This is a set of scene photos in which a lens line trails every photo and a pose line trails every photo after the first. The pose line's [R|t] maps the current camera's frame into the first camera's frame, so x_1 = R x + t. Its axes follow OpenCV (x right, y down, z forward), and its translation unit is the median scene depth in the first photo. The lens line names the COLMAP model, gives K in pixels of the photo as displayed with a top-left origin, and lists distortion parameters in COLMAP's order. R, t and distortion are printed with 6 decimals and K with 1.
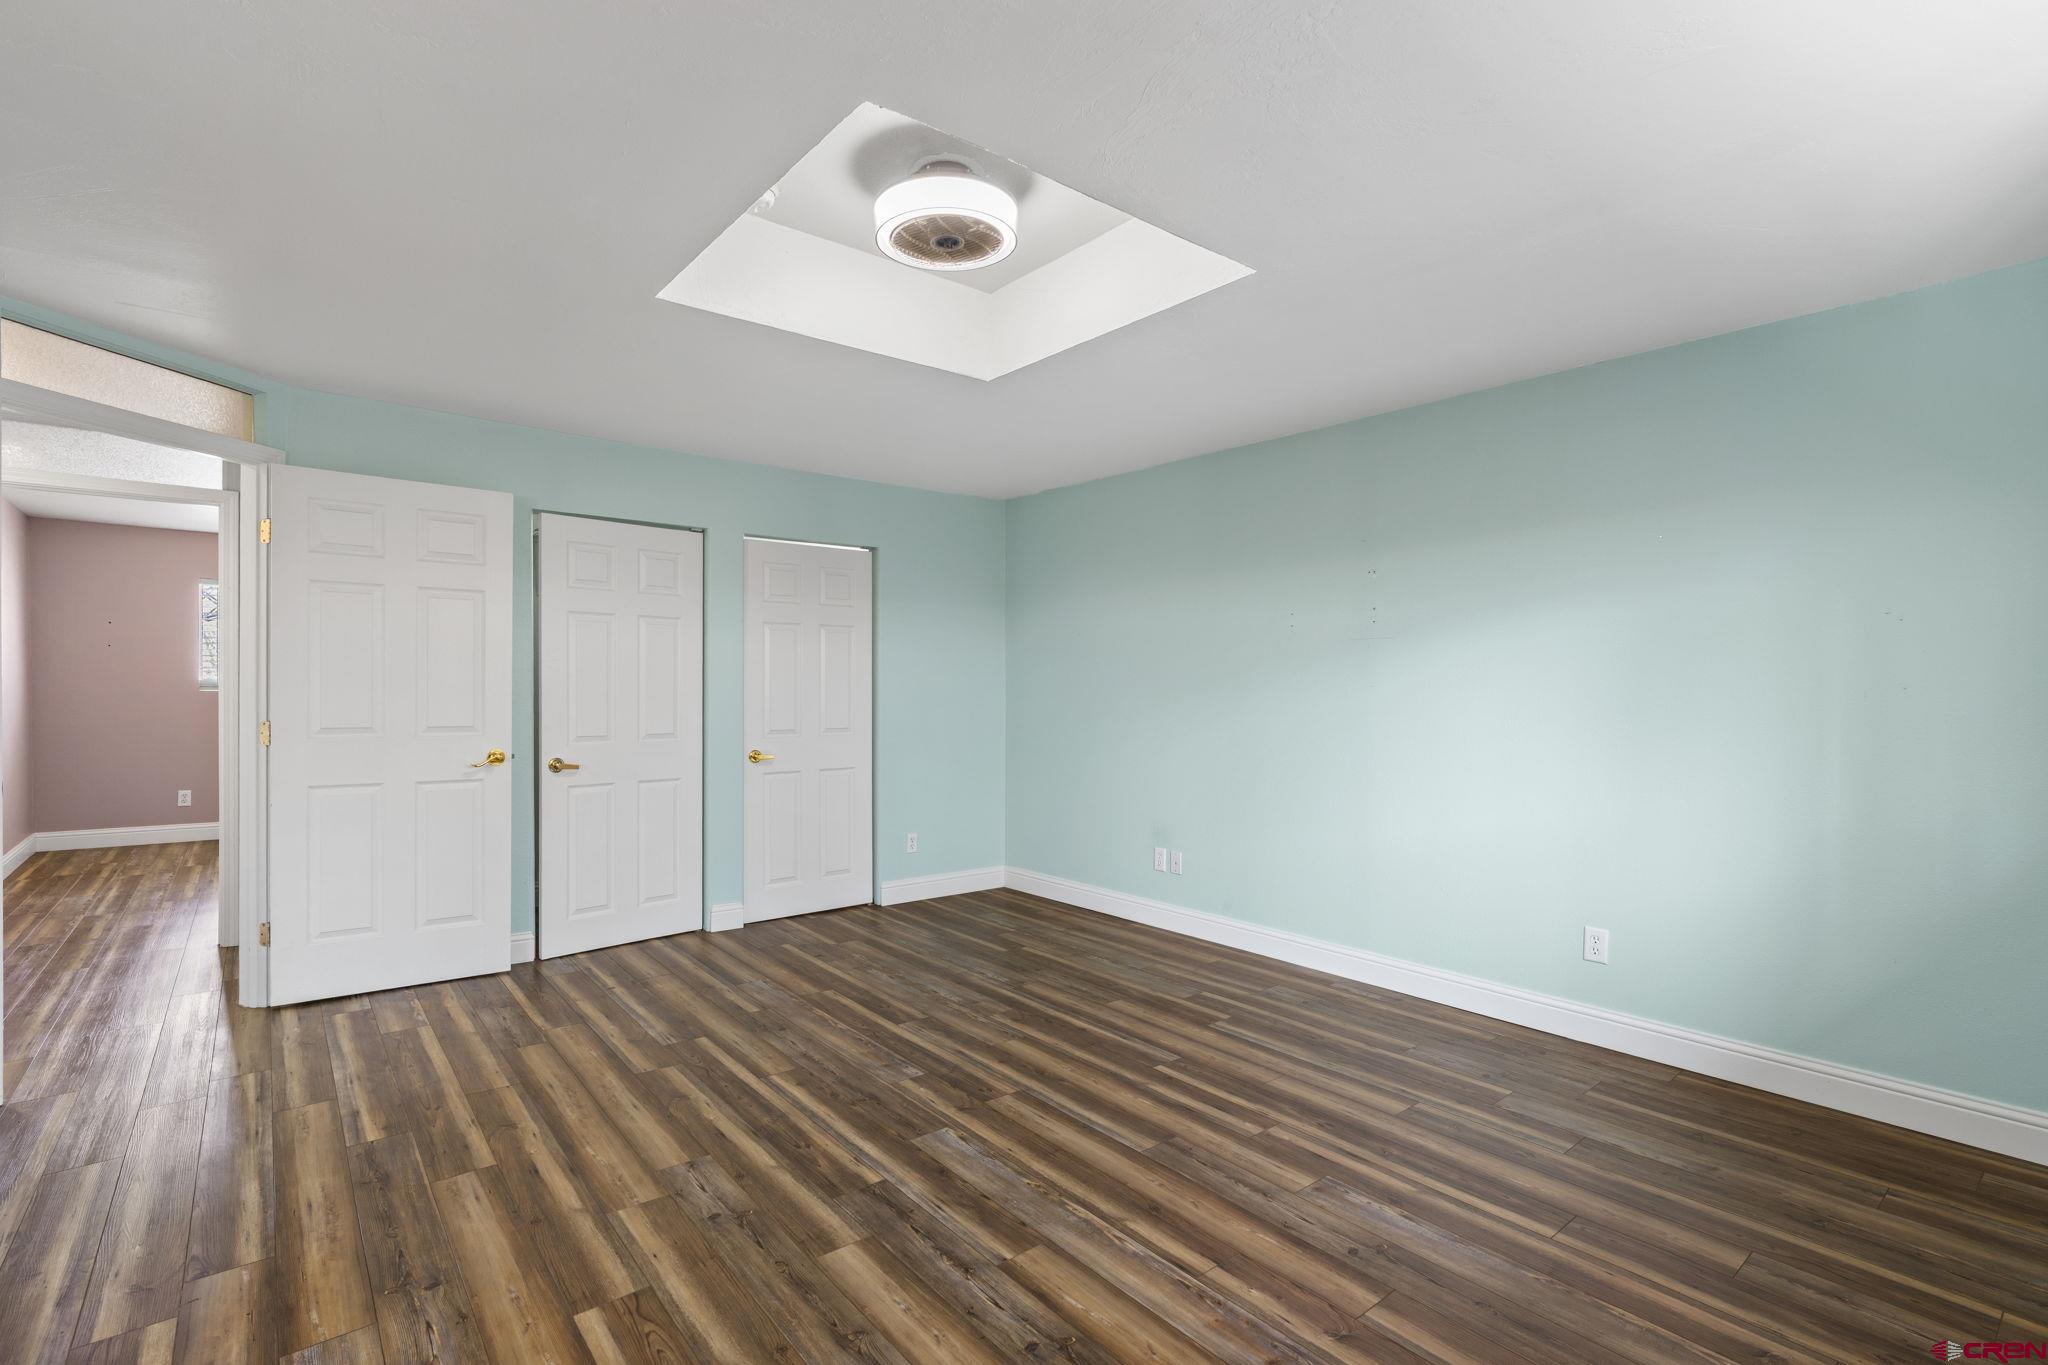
lens RADIAL K [[931.3, 0, 1019.4], [0, 931.3, 684.1], [0, 0, 1]] dist [-0.004495, -0.000206]
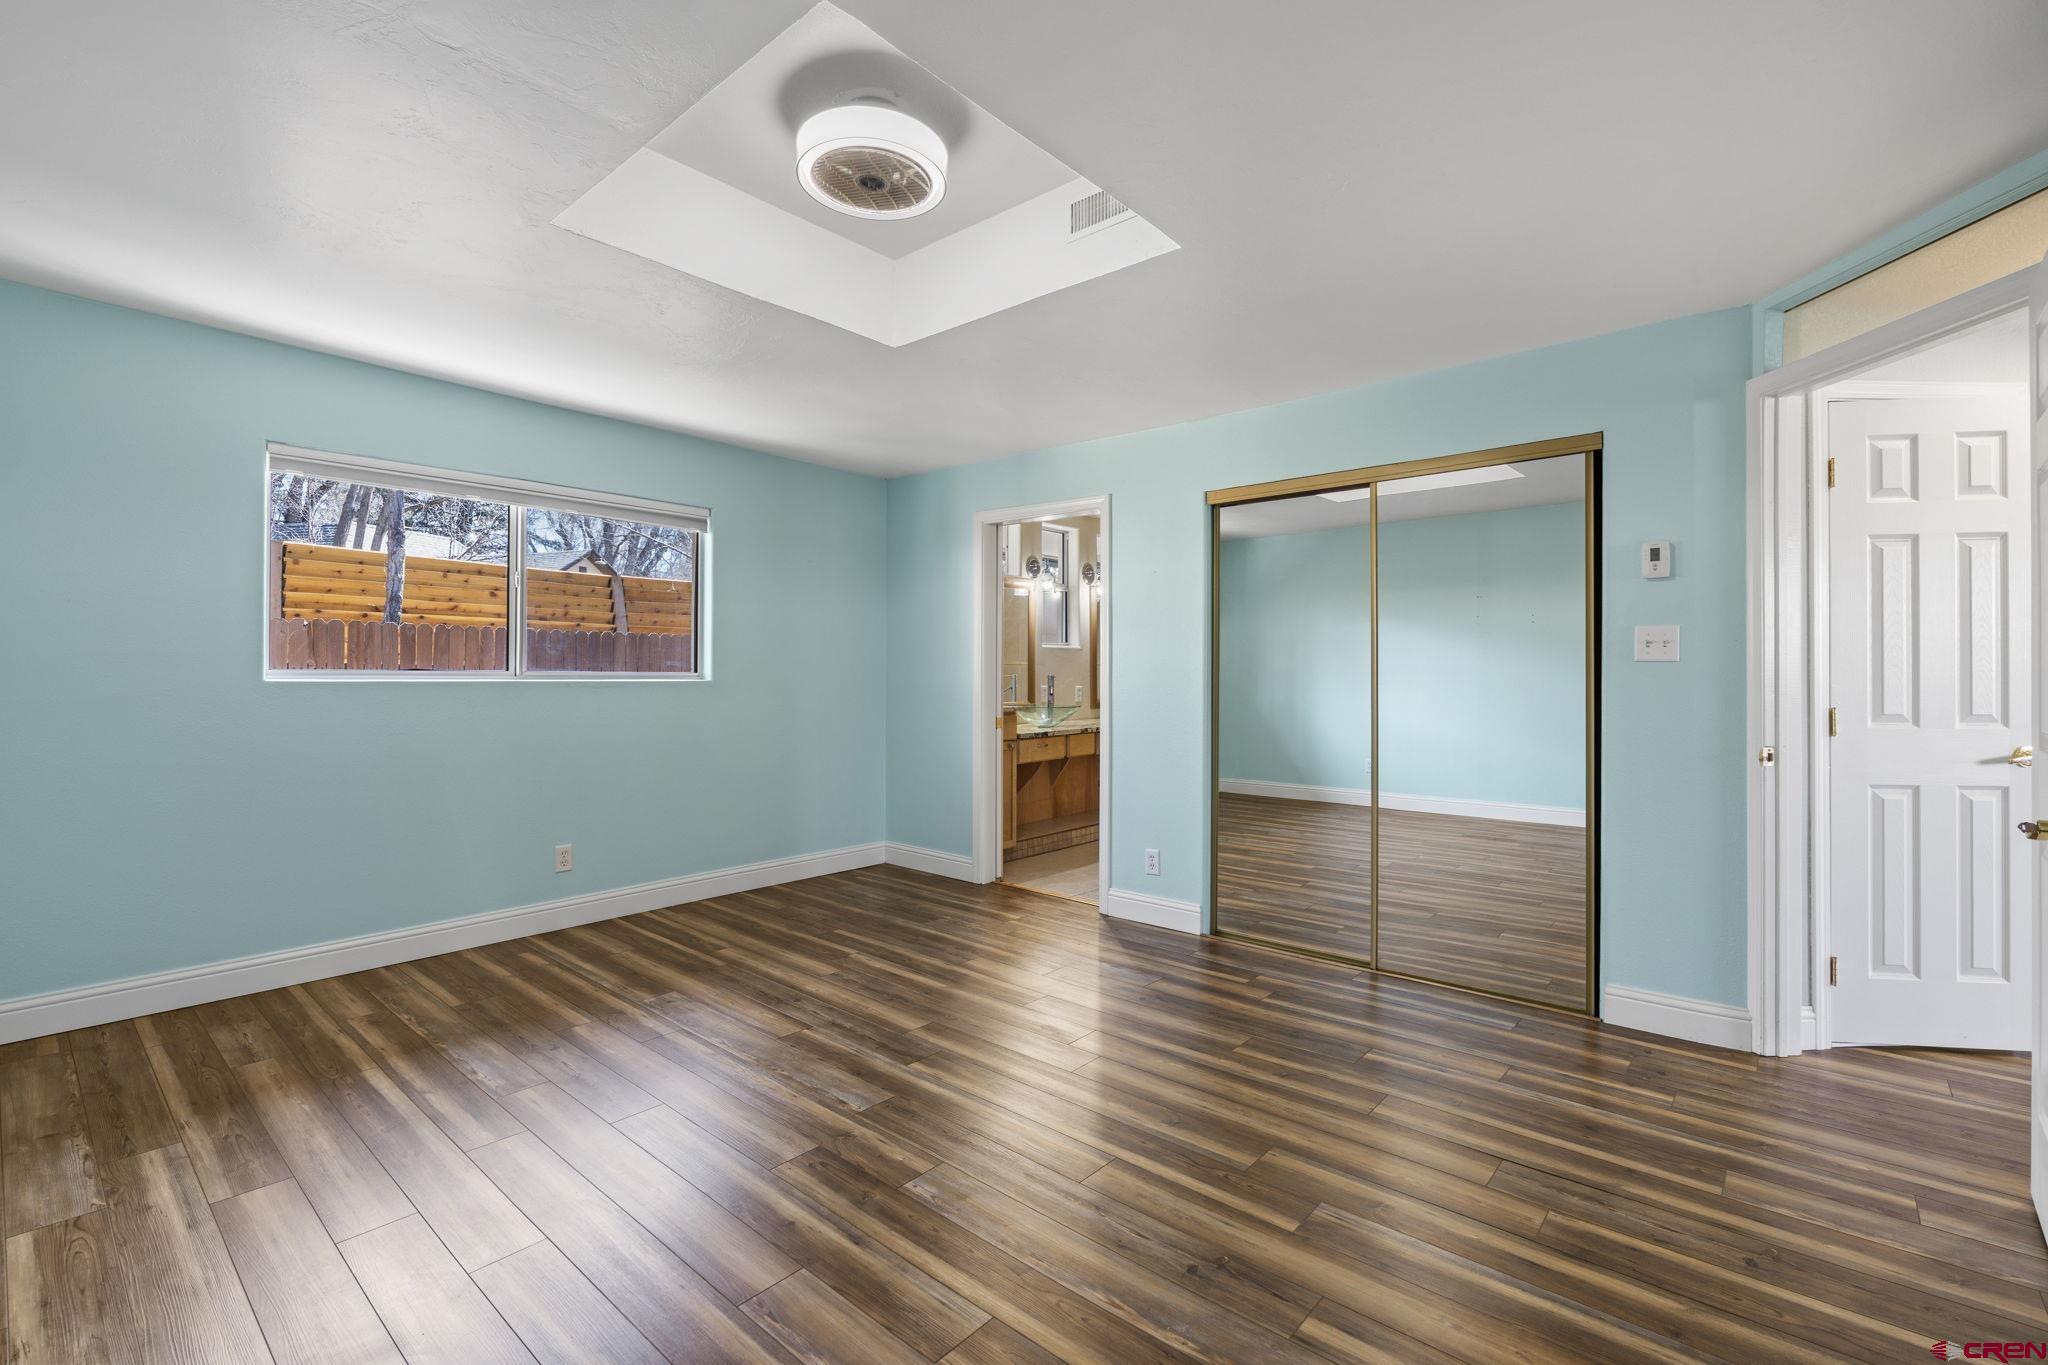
lens RADIAL K [[913.4, 0, 1015.5], [0, 913.4, 675.5], [0, 0, 1]] dist [-0.001494, -0.000018]
pose [[-0.986659, -0.013203, -0.162266, -0.068794], [-0.013032, 0.999913, -0.002116, 0.027837], [0.162280, 0.000027, -0.986745, 1.735051]]
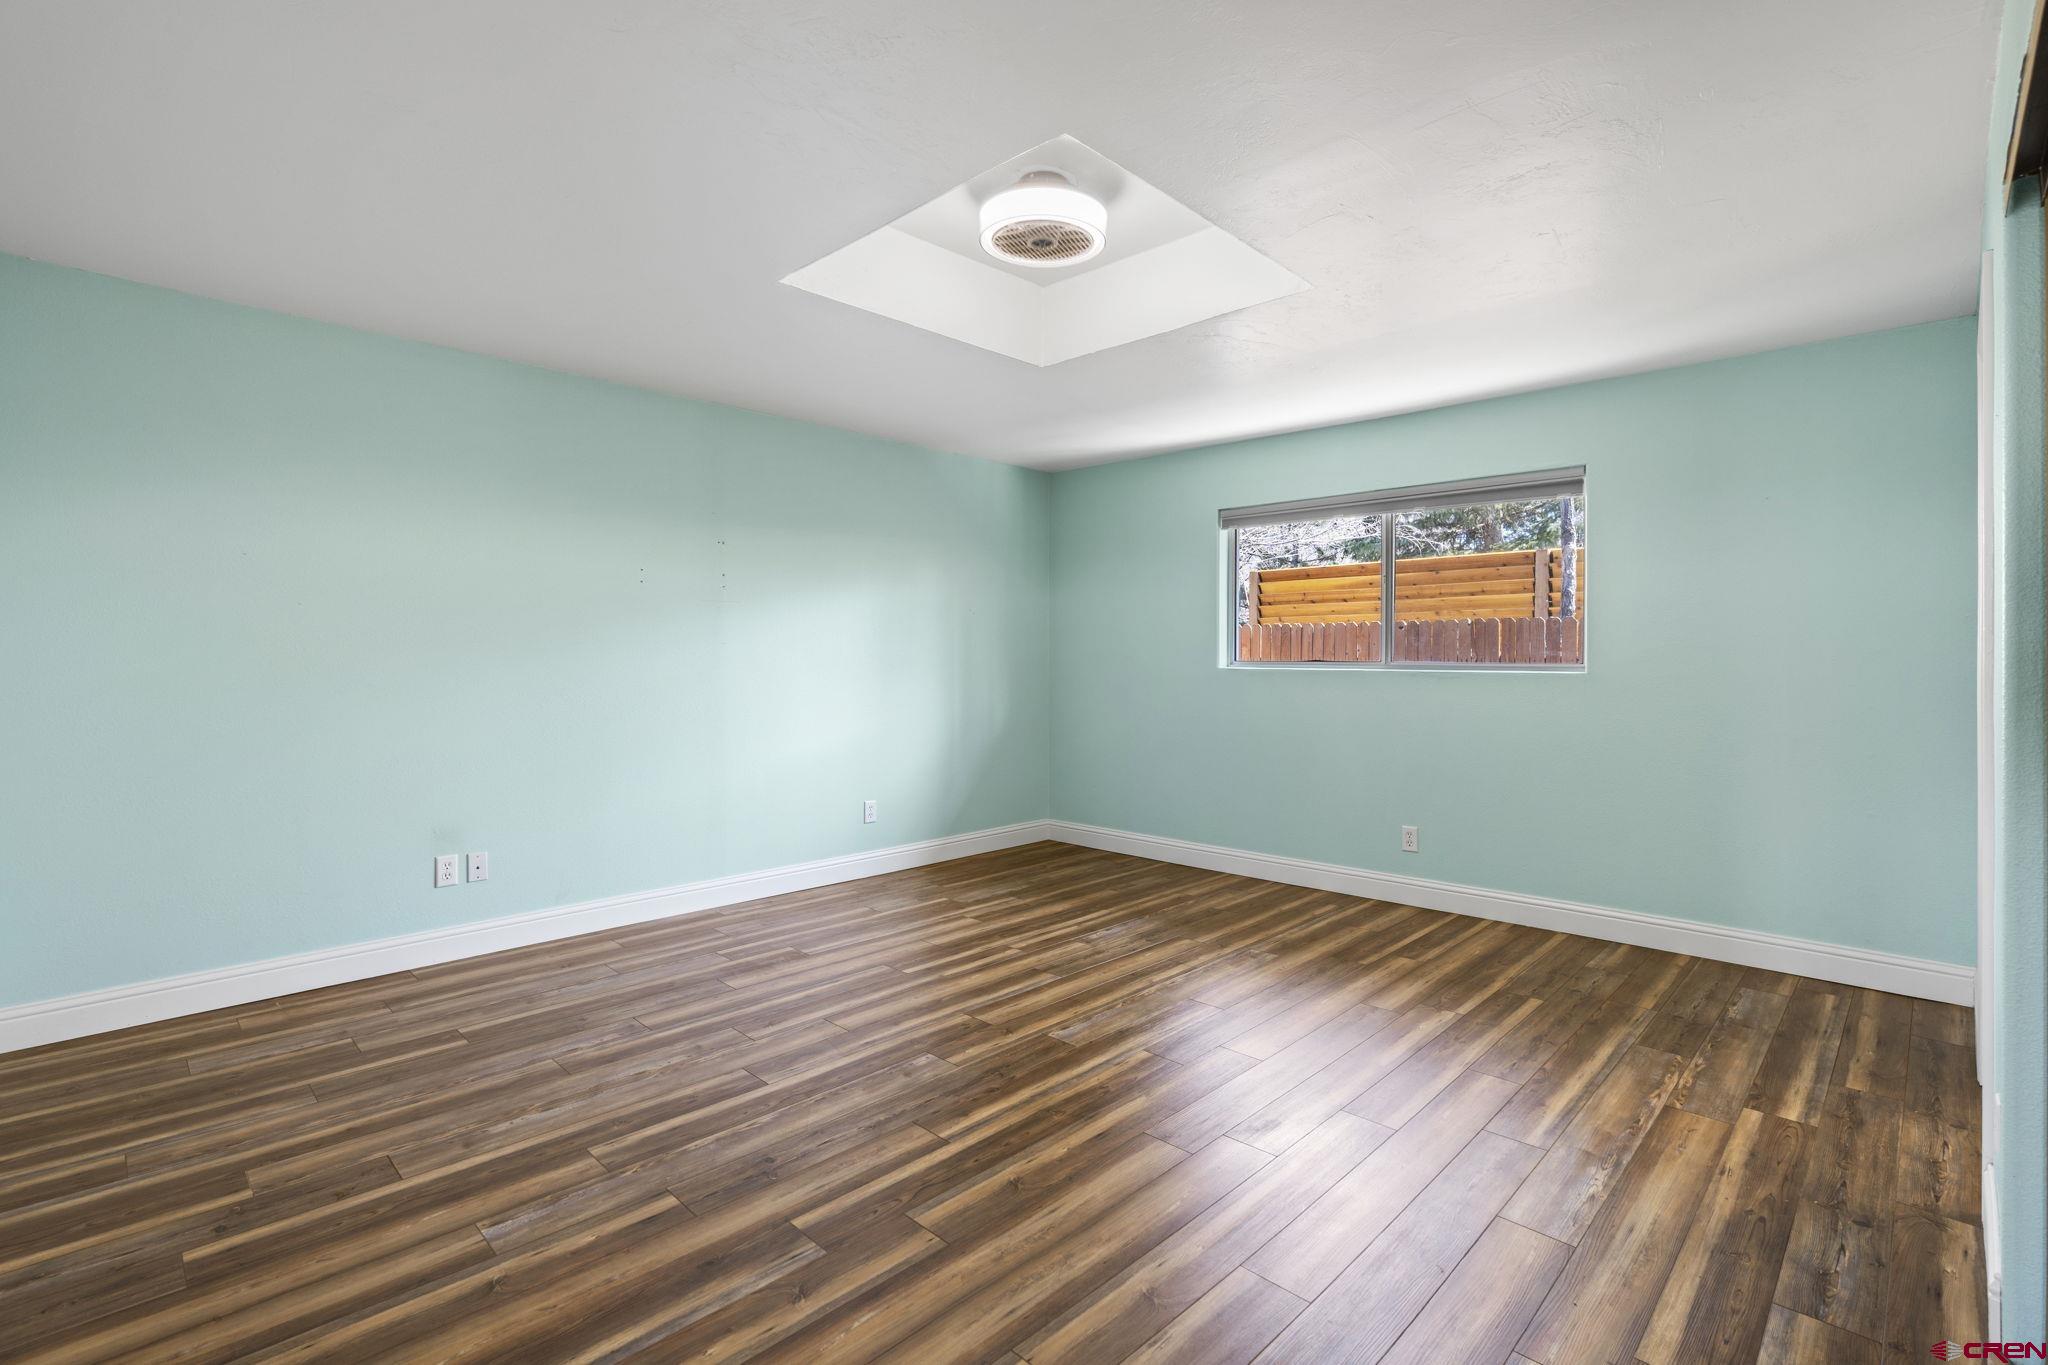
lens RADIAL K [[931.3, 0, 1019.4], [0, 931.3, 684.1], [0, 0, 1]] dist [-0.004495, -0.000206]
pose [[-0.104341, -0.035287, 0.993915, -1.042157], [-0.008121, 0.999367, 0.034628, 0.016015], [-0.994508, -0.004459, -0.104561, 1.027253]]
